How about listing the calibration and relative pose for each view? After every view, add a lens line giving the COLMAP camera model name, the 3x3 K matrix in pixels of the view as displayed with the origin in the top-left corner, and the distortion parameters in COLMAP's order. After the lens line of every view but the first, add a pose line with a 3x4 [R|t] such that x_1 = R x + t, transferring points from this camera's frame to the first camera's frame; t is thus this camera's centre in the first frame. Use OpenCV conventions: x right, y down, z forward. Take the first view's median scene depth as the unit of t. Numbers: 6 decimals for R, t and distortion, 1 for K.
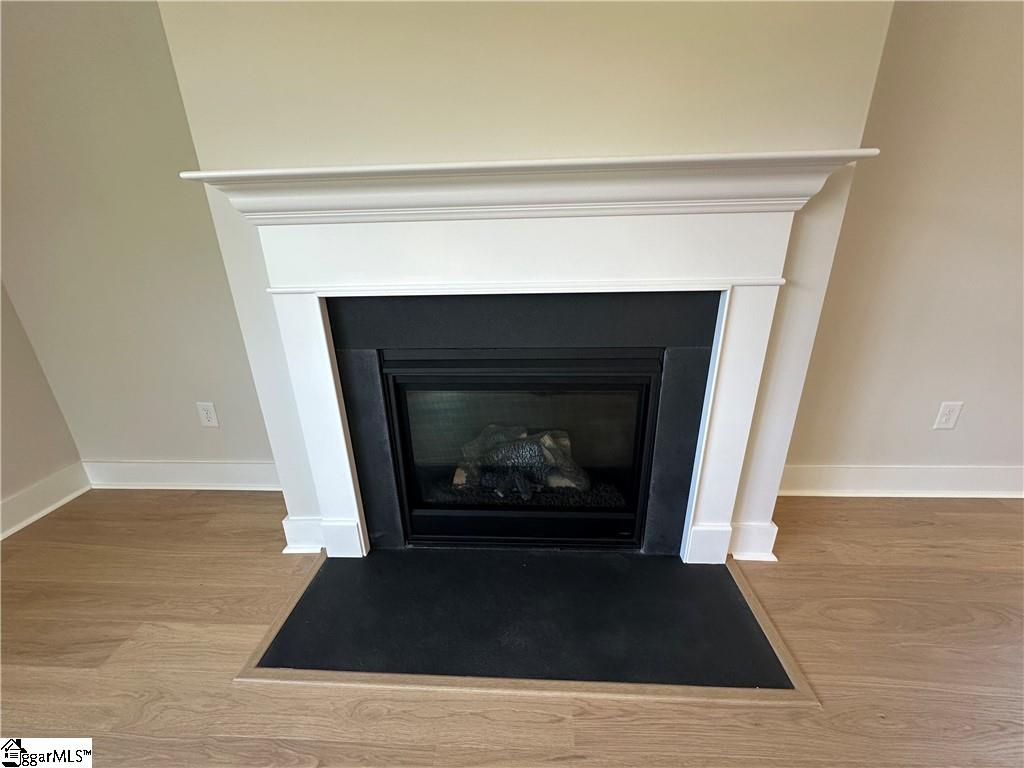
lens RADIAL K [[405.5, 0, 512.0], [0, 405.5, 384.0], [0, 0, 1]] dist [-0.003241, -0.000192]
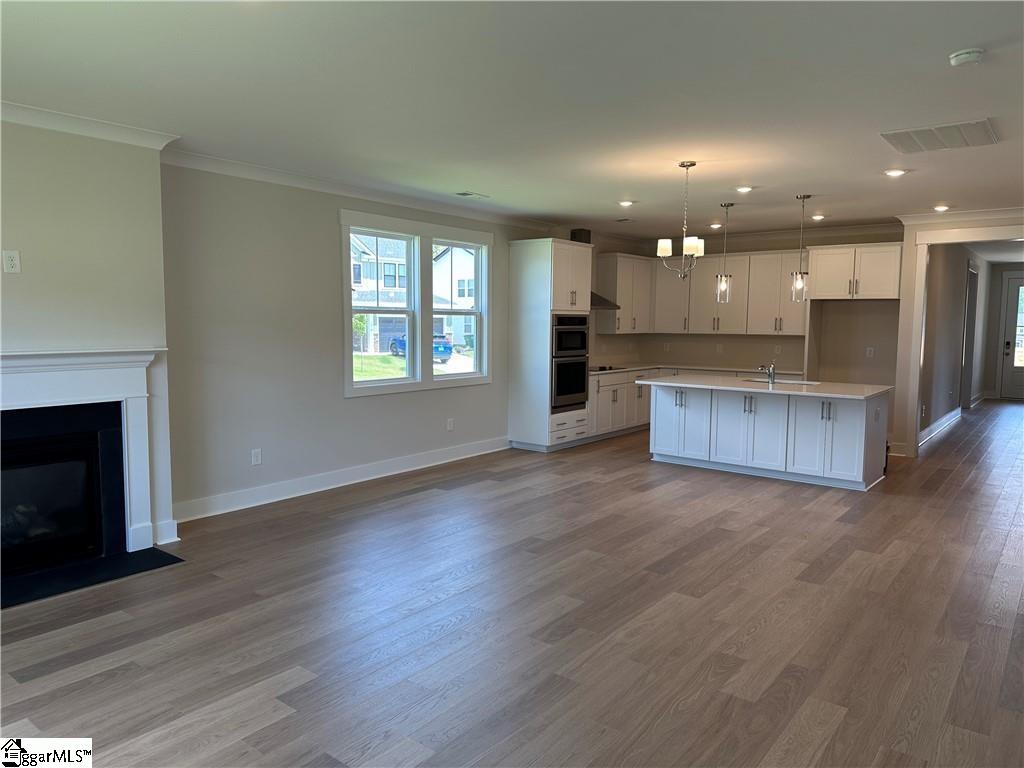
lens RADIAL K [[714.7, 0, 512.0], [0, 714.7, 384.0], [0, 0, 1]] dist [0.099440, -0.125377]
pose [[0.573249, -0.047480, 0.818005, -1.169910], [0.263297, 0.956048, -0.129023, 0.588119], [-0.775926, 0.289341, 0.560555, -2.261045]]
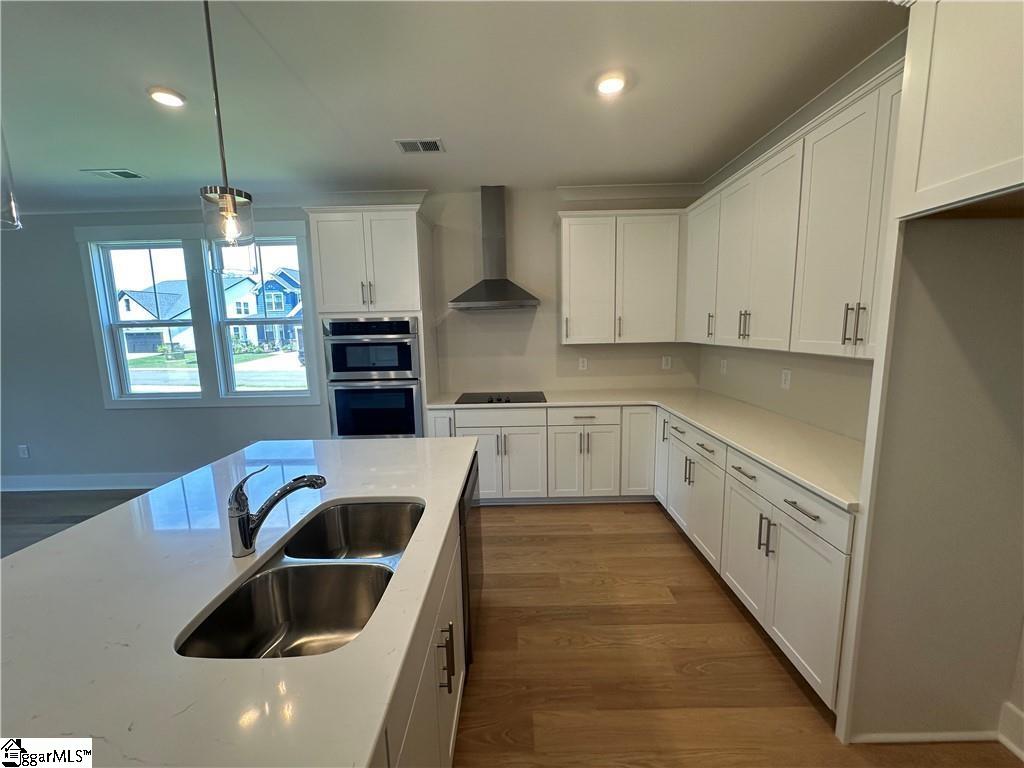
lens RADIAL K [[410.1, 0, 512.0], [0, 410.1, 384.0], [0, 0, 1]] dist [-0.001261, 0.000009]
pose [[0.998865, -0.005504, 0.047306, 4.176521], [0.015352, 0.977492, -0.210414, 0.282644], [-0.045083, 0.210902, 0.976467, -1.728333]]
